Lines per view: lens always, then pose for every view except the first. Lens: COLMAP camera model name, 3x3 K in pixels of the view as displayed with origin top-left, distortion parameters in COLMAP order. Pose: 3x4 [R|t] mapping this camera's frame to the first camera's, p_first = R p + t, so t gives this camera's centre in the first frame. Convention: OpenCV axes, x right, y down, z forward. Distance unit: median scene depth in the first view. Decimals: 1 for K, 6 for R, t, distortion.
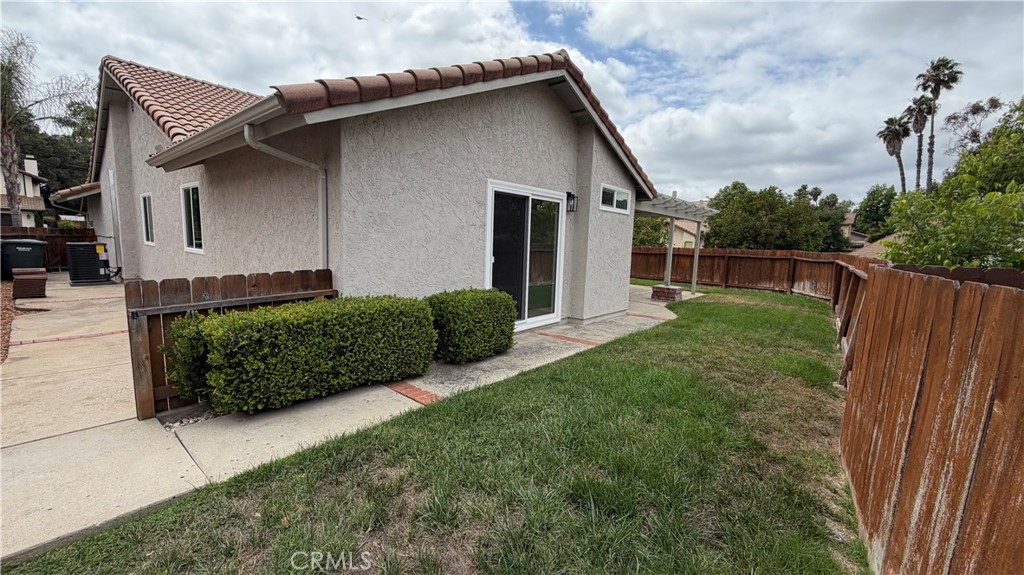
lens RADIAL K [[407.9, 0, 504.9], [0, 407.9, 291.0], [0, 0, 1]] dist [0.000045, 0.000071]
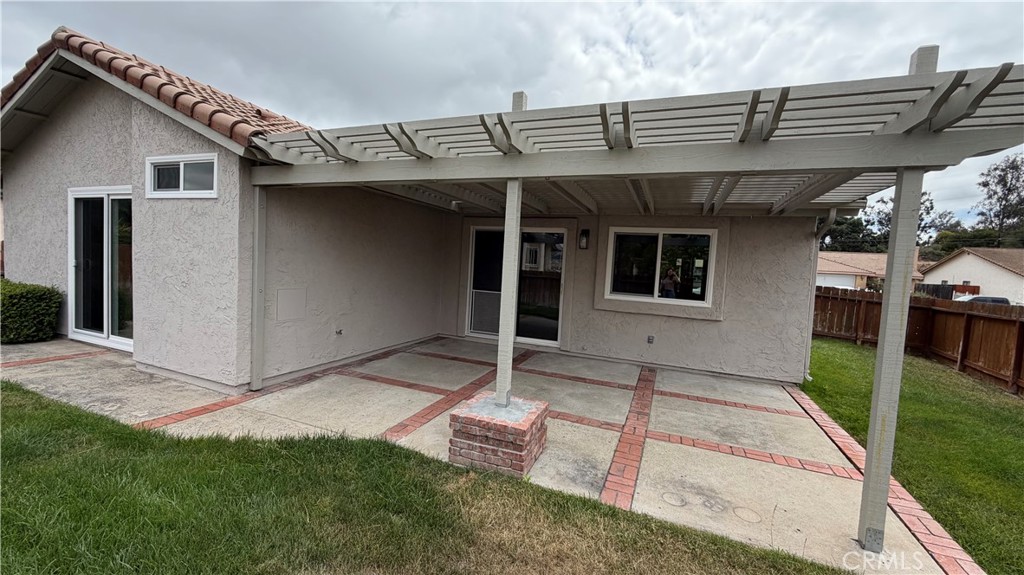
lens RADIAL K [[407.9, 0, 507.0], [0, 407.9, 286.6], [0, 0, 1]] dist [0.000045, 0.000071]
pose [[0.318253, 0.036036, -0.947321, 0.577926], [-0.164120, 0.986283, -0.017618, -0.079491], [0.933691, 0.161081, 0.319802, 0.751979]]
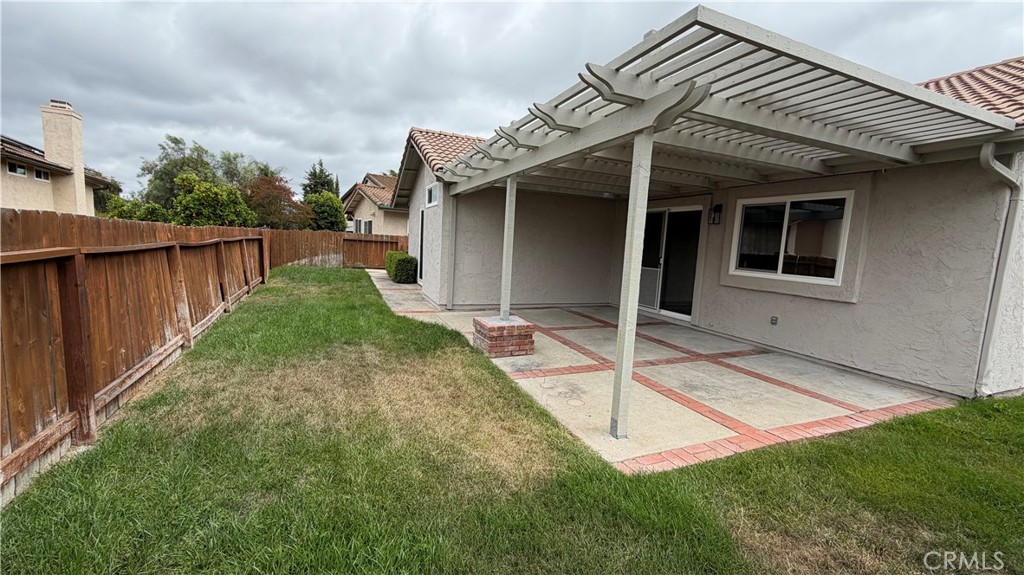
lens RADIAL K [[407.9, 0, 506.6], [0, 407.9, 286.8], [0, 0, 1]] dist [0.000045, 0.000071]
pose [[-0.459404, 0.038425, -0.887396, 0.698366], [-0.177898, 0.974840, 0.134310, -0.097688], [0.870230, 0.219569, -0.441009, 1.020426]]
